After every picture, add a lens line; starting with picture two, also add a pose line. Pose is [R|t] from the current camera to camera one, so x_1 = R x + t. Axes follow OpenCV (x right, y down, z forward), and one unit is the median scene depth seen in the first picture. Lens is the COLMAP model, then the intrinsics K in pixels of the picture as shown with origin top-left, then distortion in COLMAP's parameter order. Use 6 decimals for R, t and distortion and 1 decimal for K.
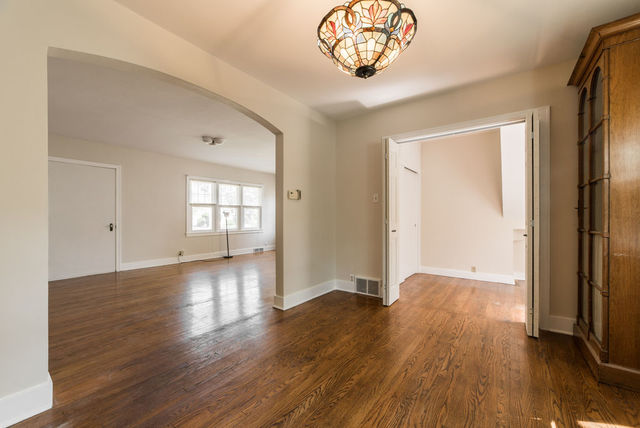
lens RADIAL K [[254.0, 0, 330.9], [0, 254.0, 216.4], [0, 0, 1]] dist [-0.000249, -0.000101]
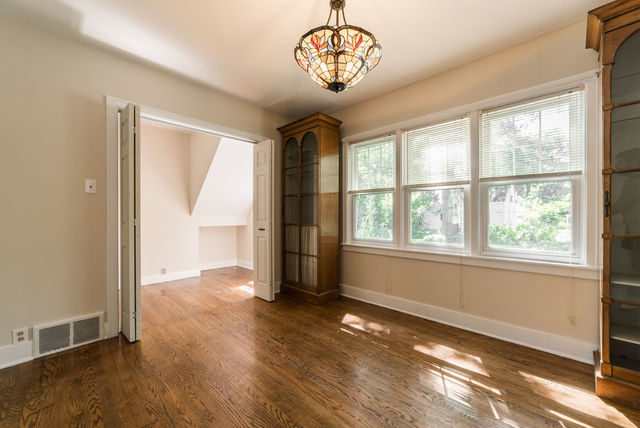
lens RADIAL K [[259.5, 0, 320.8], [0, 259.5, 217.0], [0, 0, 1]] dist [0.023042, 0.000114]
pose [[0.147861, -0.005307, 0.988994, -0.481524], [-0.002812, 0.999979, 0.005786, -0.001344], [-0.989004, -0.003636, 0.147843, 0.424346]]
